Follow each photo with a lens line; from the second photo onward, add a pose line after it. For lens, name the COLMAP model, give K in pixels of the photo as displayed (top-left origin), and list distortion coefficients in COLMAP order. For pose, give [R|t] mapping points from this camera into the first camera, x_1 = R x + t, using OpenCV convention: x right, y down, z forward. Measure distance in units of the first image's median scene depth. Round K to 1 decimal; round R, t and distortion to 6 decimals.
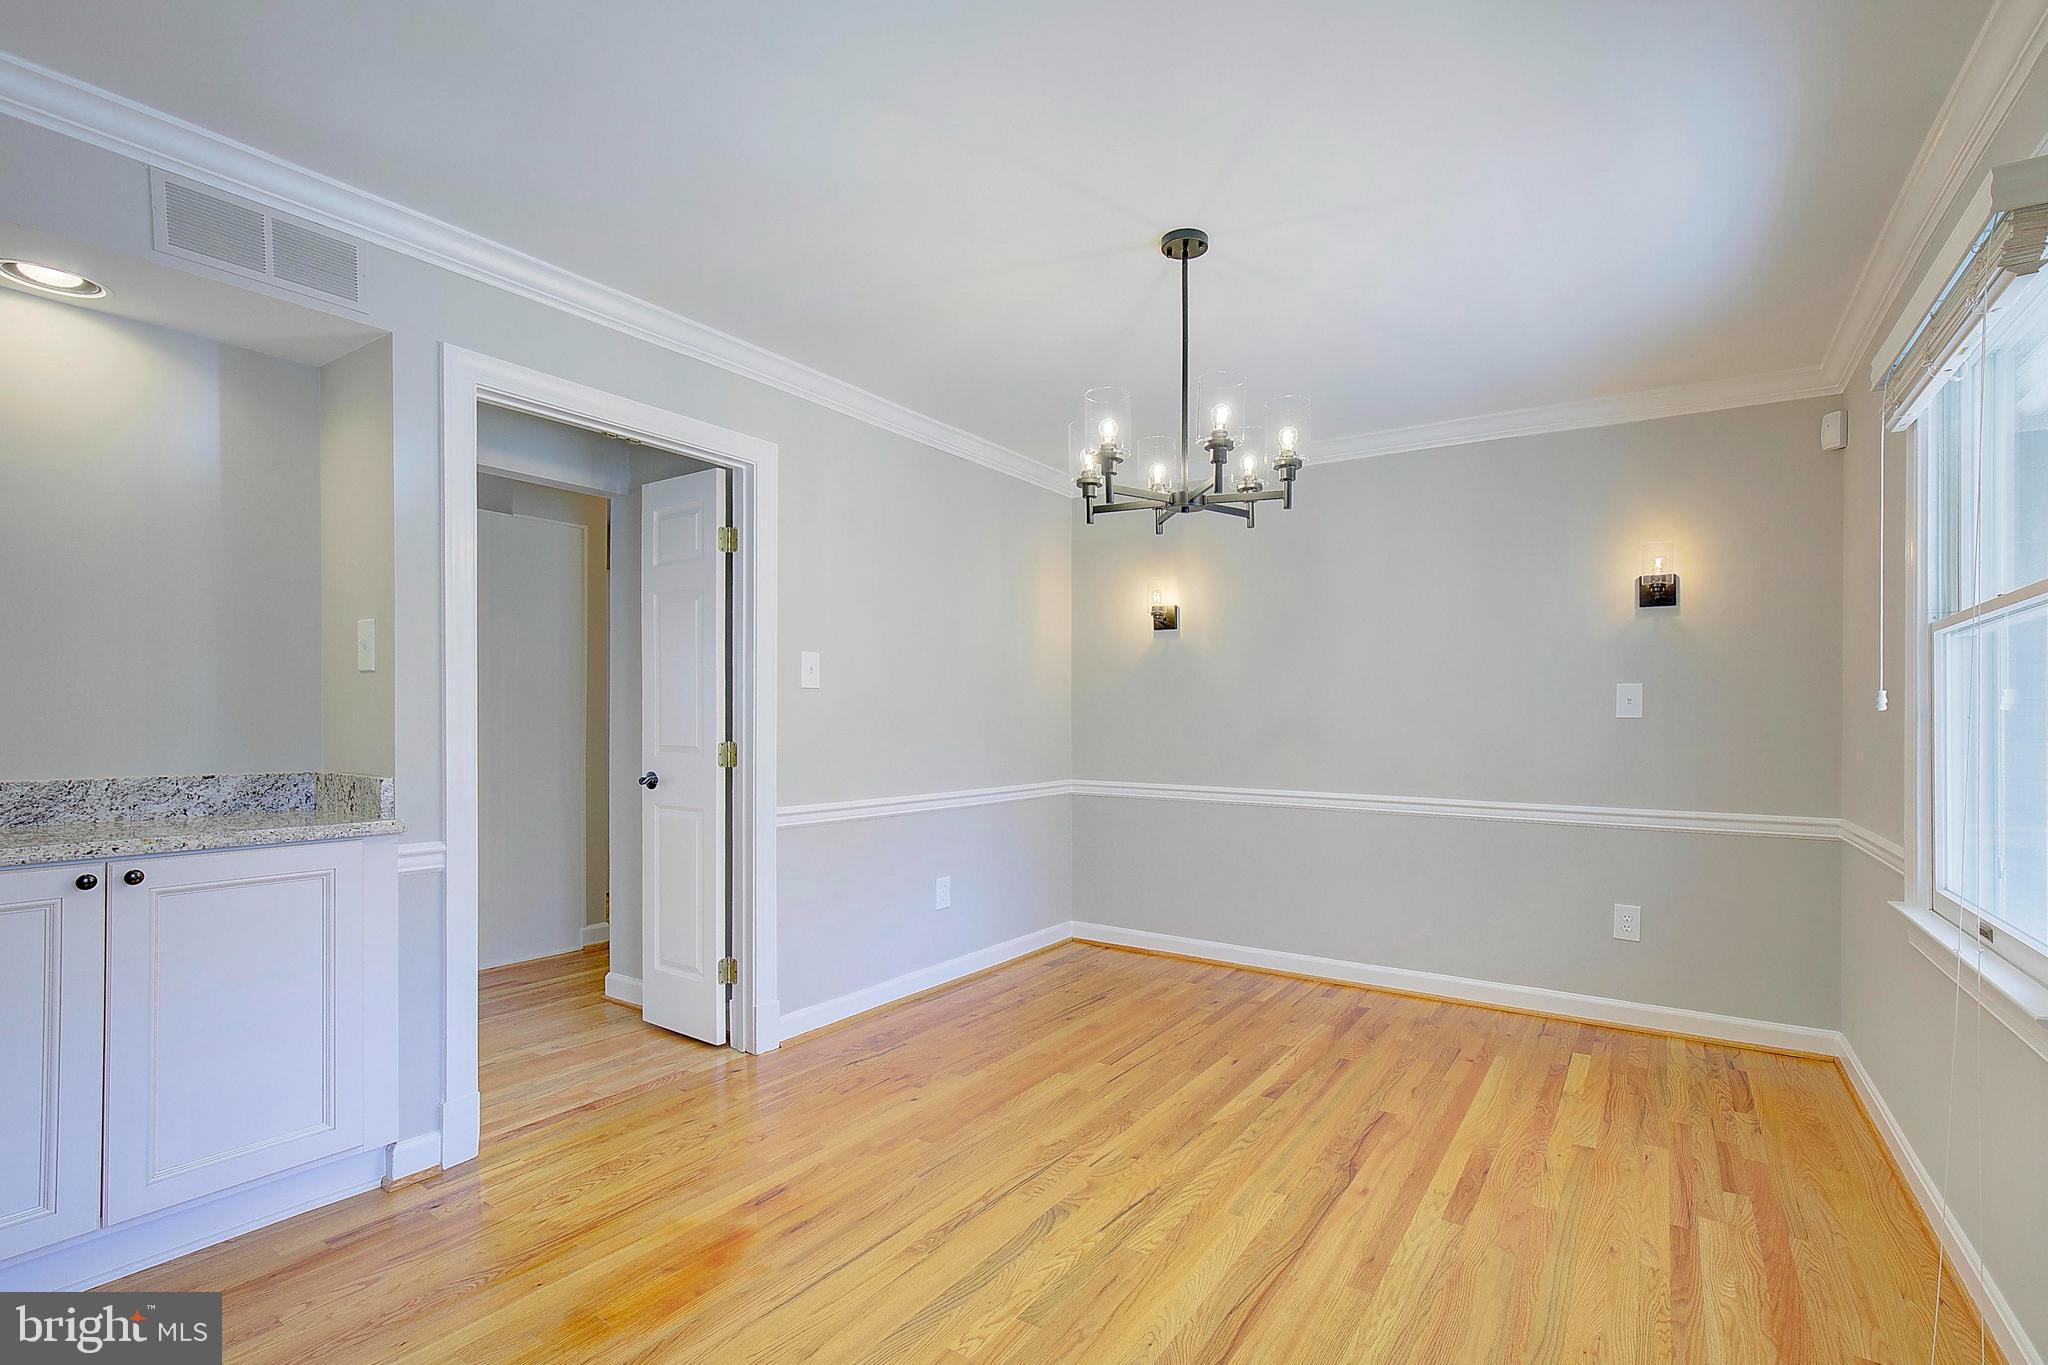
lens RADIAL K [[959.0, 0, 1051.7], [0, 959.0, 712.9], [0, 0, 1]] dist [-0.021633, 0.000327]
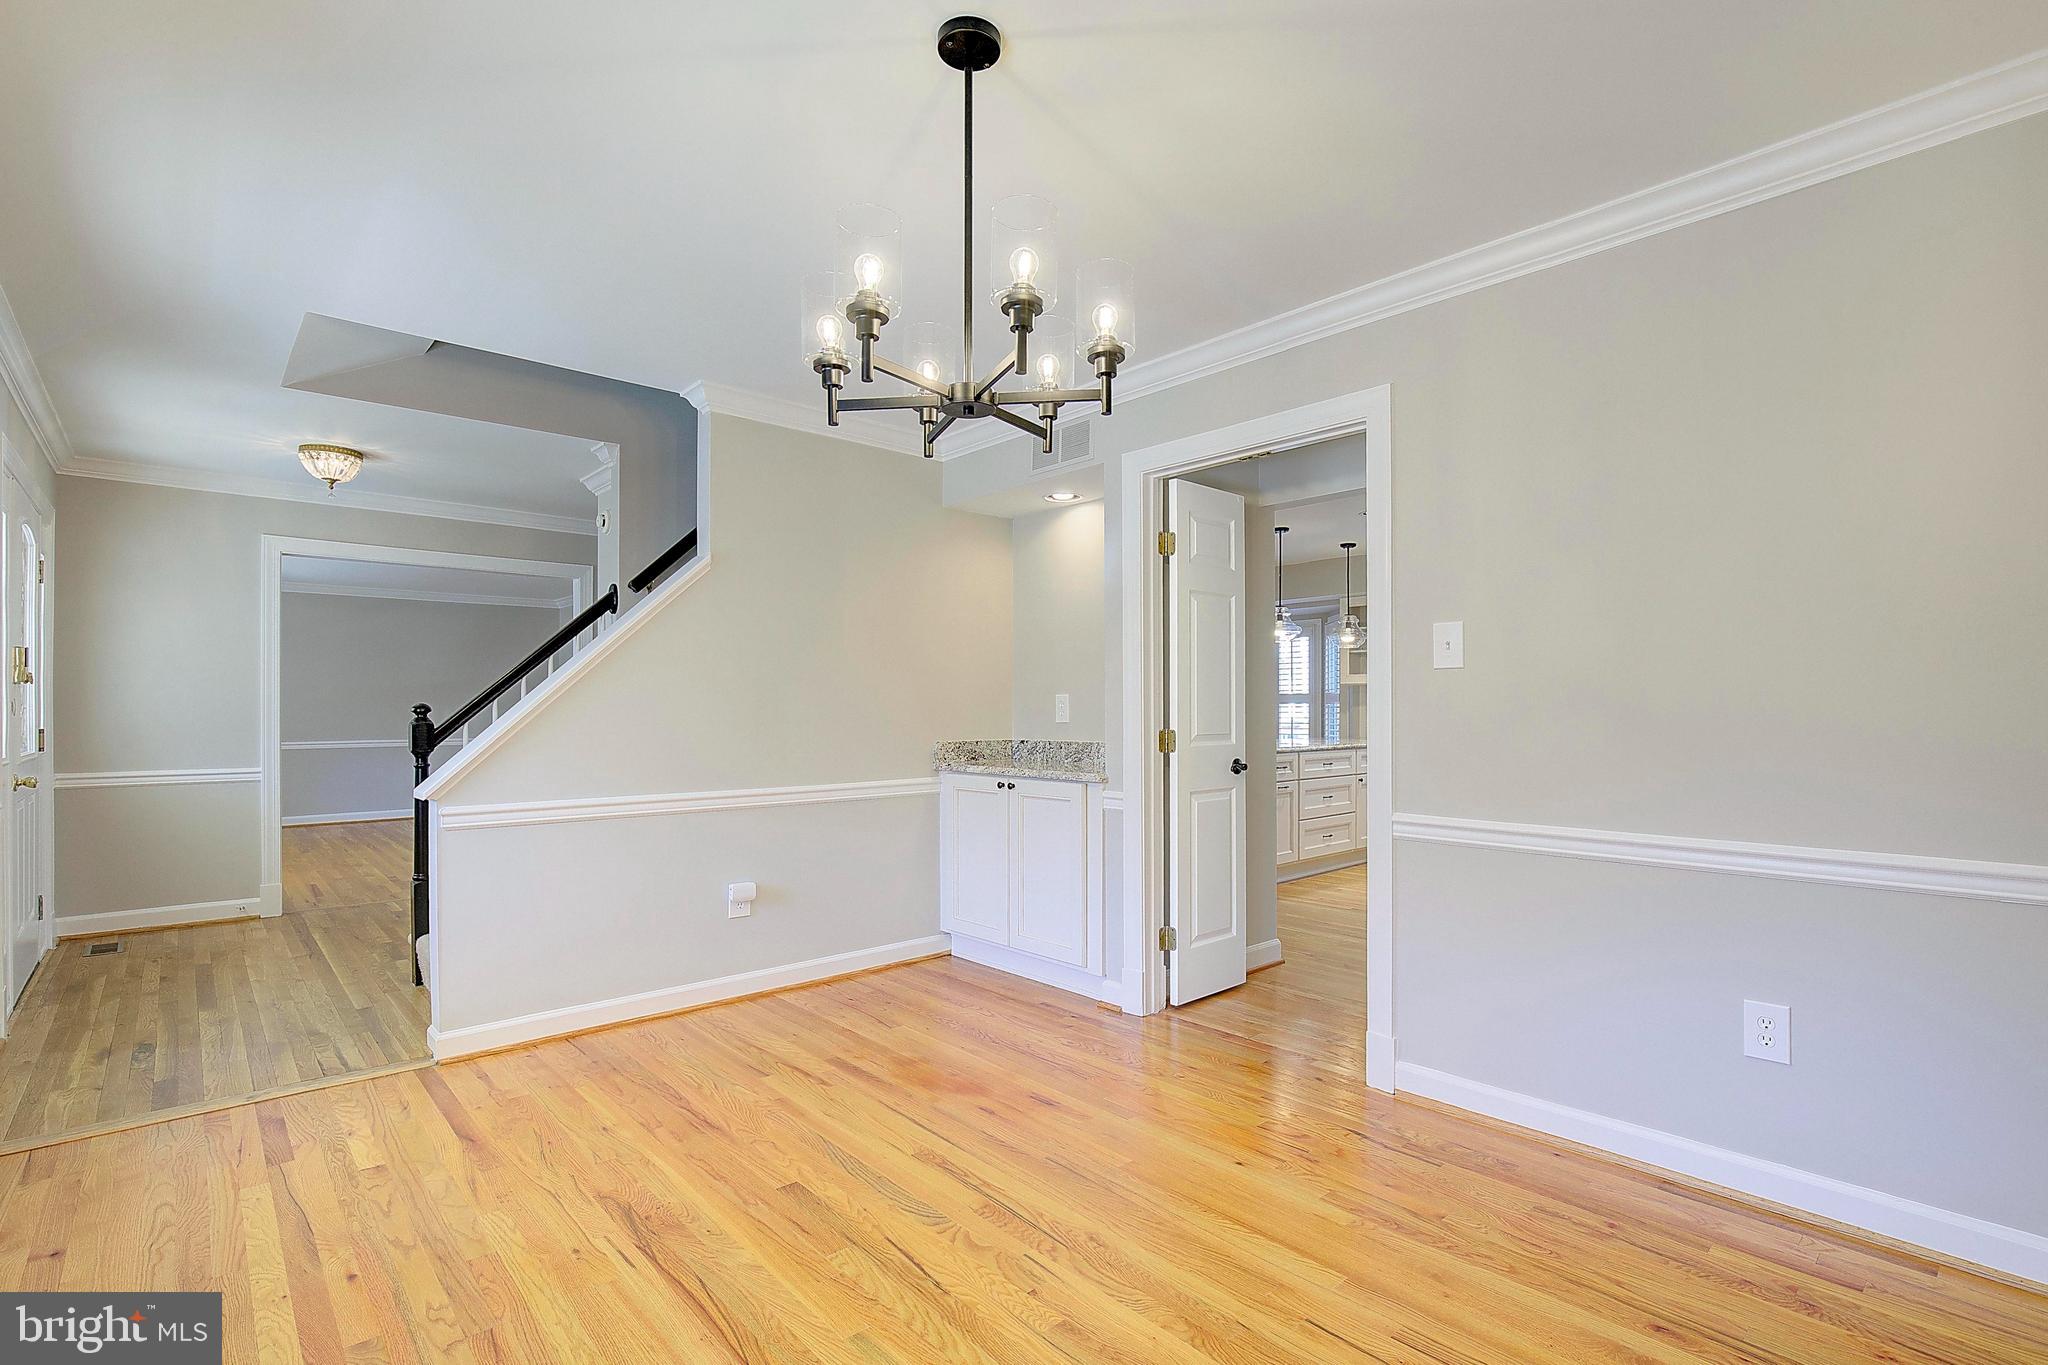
lens RADIAL K [[959.0, 0, 1051.7], [0, 959.0, 712.9], [0, 0, 1]] dist [-0.021633, 0.000327]
pose [[-0.258279, -0.009129, -0.966027, 0.880474], [0.003676, 0.999939, -0.010433, 0.026495], [0.966063, -0.006246, -0.258230, 1.327748]]
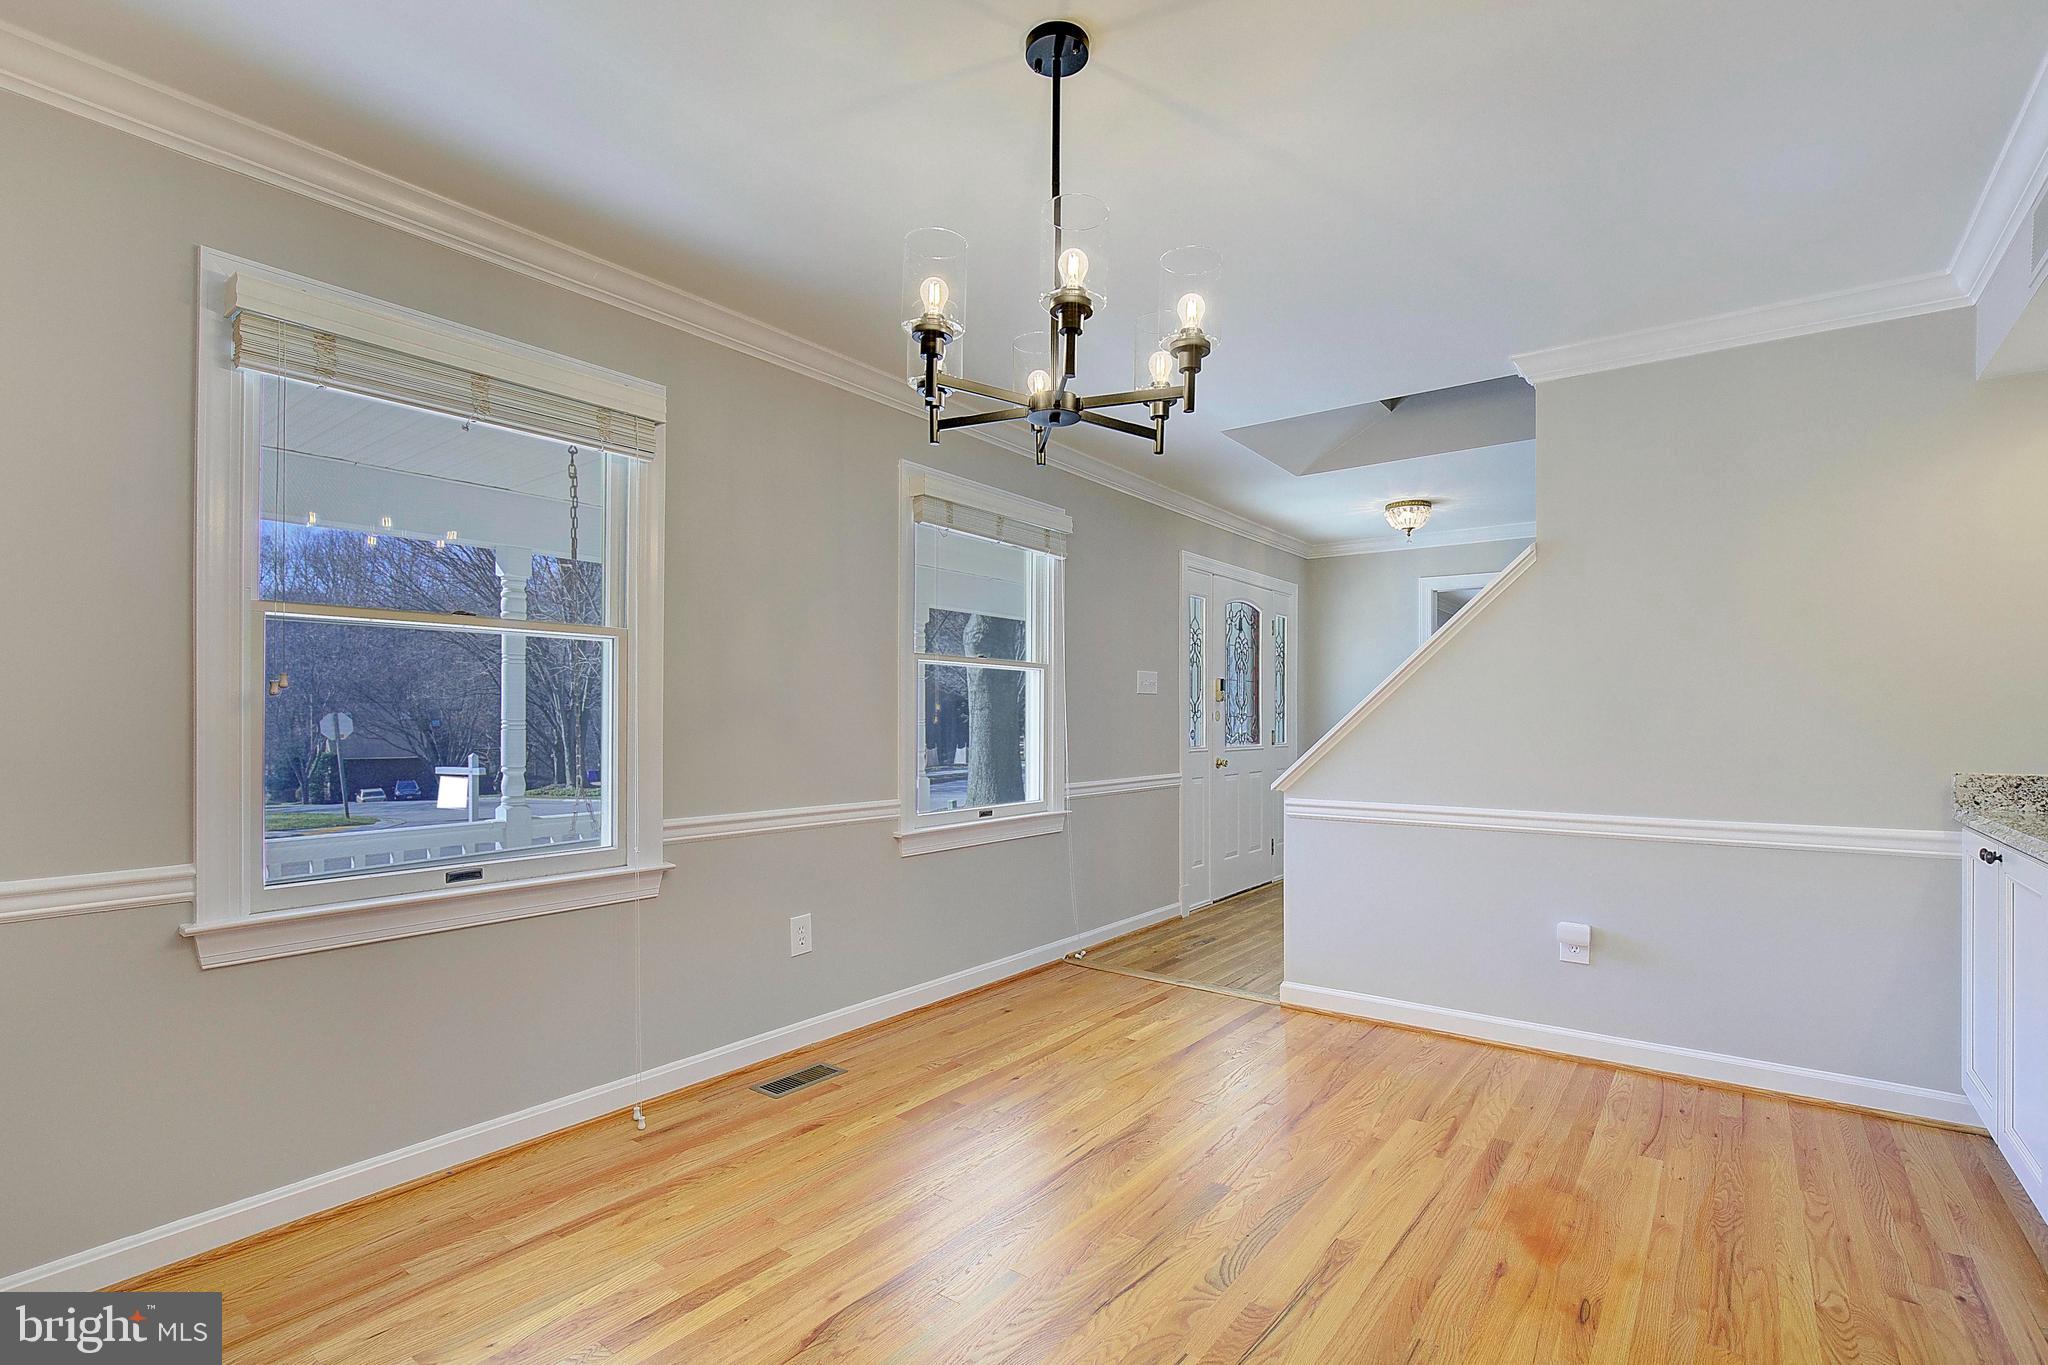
lens RADIAL K [[944.0, 0, 1030.3], [0, 944.0, 717.2], [0, 0, 1]] dist [-0.002612, -0.000423]
pose [[-0.996769, -0.012935, 0.079276, 0.113173], [-0.013427, 0.999894, -0.005675, 0.016643], [-0.079194, -0.006721, -0.996837, 1.830993]]
